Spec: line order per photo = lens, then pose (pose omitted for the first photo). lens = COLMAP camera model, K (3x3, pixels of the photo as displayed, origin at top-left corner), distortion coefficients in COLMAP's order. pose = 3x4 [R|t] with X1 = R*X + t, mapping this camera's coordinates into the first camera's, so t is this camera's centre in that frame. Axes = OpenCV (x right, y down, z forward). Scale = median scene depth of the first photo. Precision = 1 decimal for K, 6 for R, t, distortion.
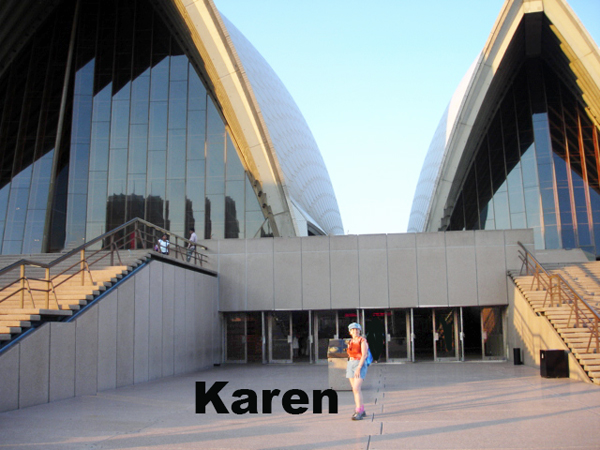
lens RADIAL K [[697.1, 0, 303.7], [0, 697.1, 208.0], [0, 0, 1]] dist [-0.093367, 0.000000]
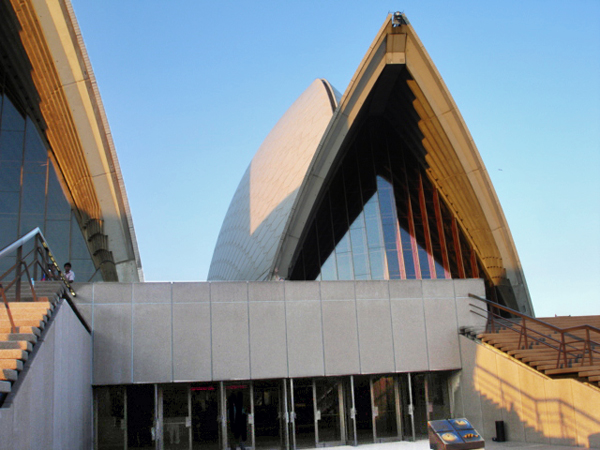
lens RADIAL K [[697.1, 0, 310.7], [0, 697.1, 206.6], [0, 0, 1]] dist [-0.093367, 0.000000]
pose [[0.935162, 0.064246, 0.348346, -0.116289], [-0.026654, 0.993389, -0.111656, 0.028455], [-0.353217, 0.095132, 0.930692, 0.177955]]
